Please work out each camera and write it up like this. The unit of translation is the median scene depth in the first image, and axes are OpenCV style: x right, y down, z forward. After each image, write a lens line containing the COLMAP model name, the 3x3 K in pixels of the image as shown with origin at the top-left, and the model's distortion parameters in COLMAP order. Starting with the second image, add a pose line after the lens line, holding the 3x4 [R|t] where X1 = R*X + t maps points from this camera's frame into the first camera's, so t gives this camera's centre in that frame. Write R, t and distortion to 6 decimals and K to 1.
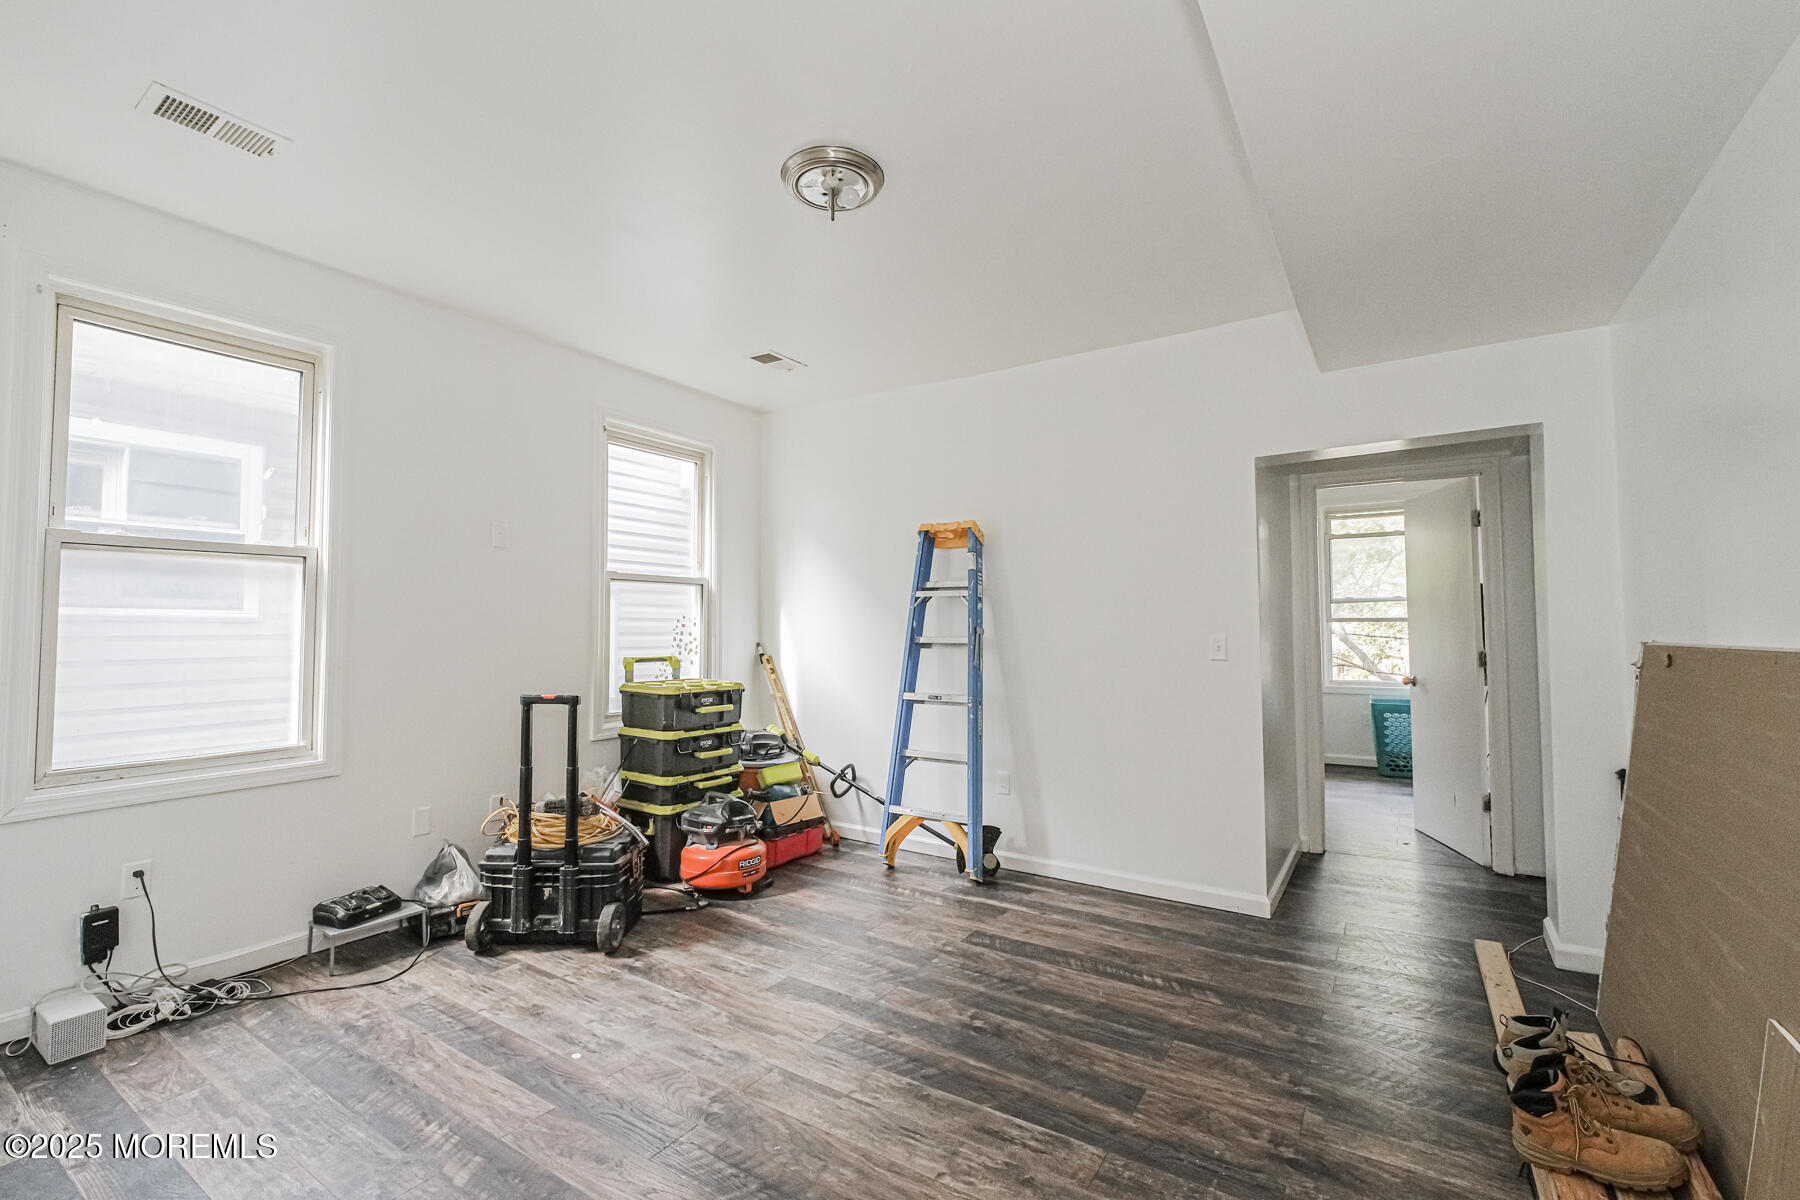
lens RADIAL K [[776.1, 0, 897.5], [0, 776.1, 593.9], [0, 0, 1]] dist [0.000513, -0.001159]
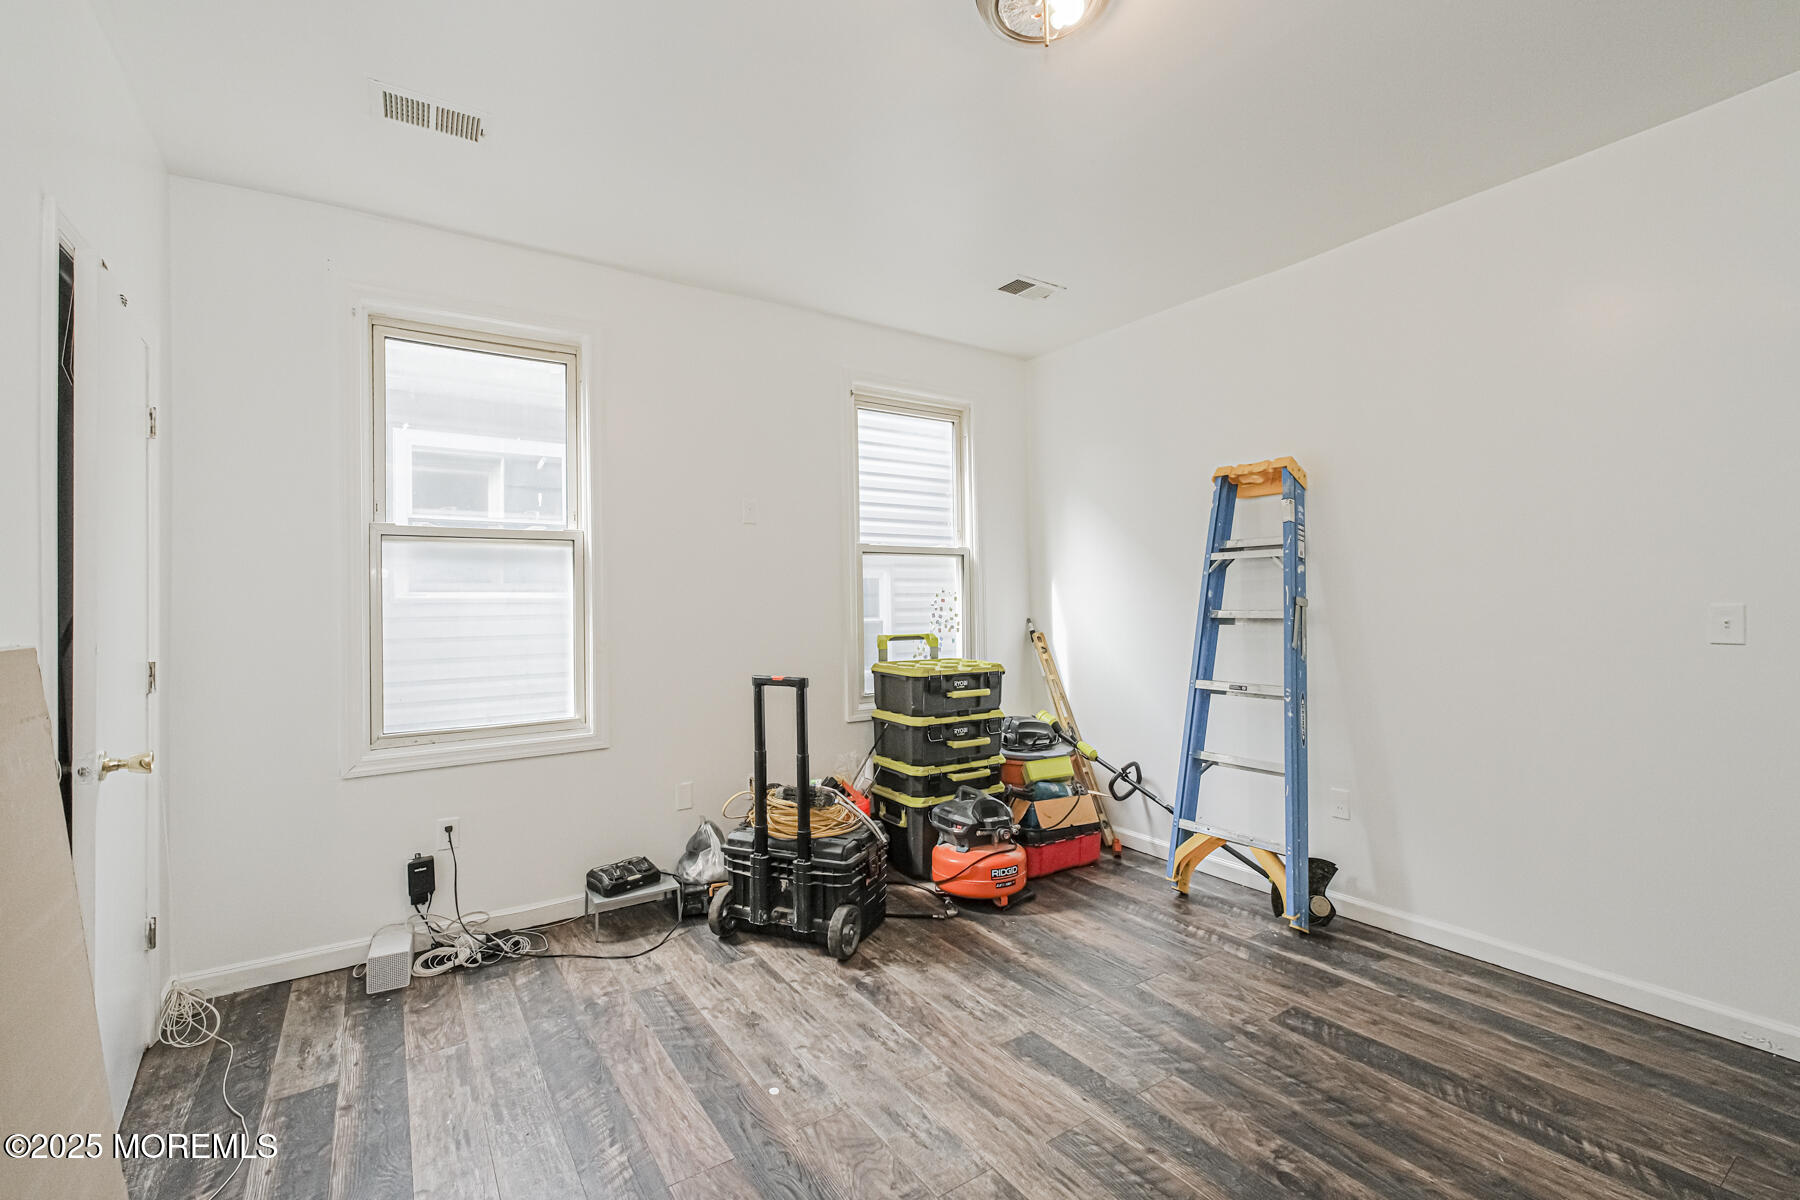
lens RADIAL K [[776.1, 0, 899.5], [0, 776.1, 593.9], [0, 0, 1]] dist [0.000513, -0.001159]
pose [[0.921723, -0.017048, -0.387473, 0.042852], [0.030097, 0.999165, 0.027632, 0.007991], [0.386678, -0.037131, 0.921467, 0.167717]]
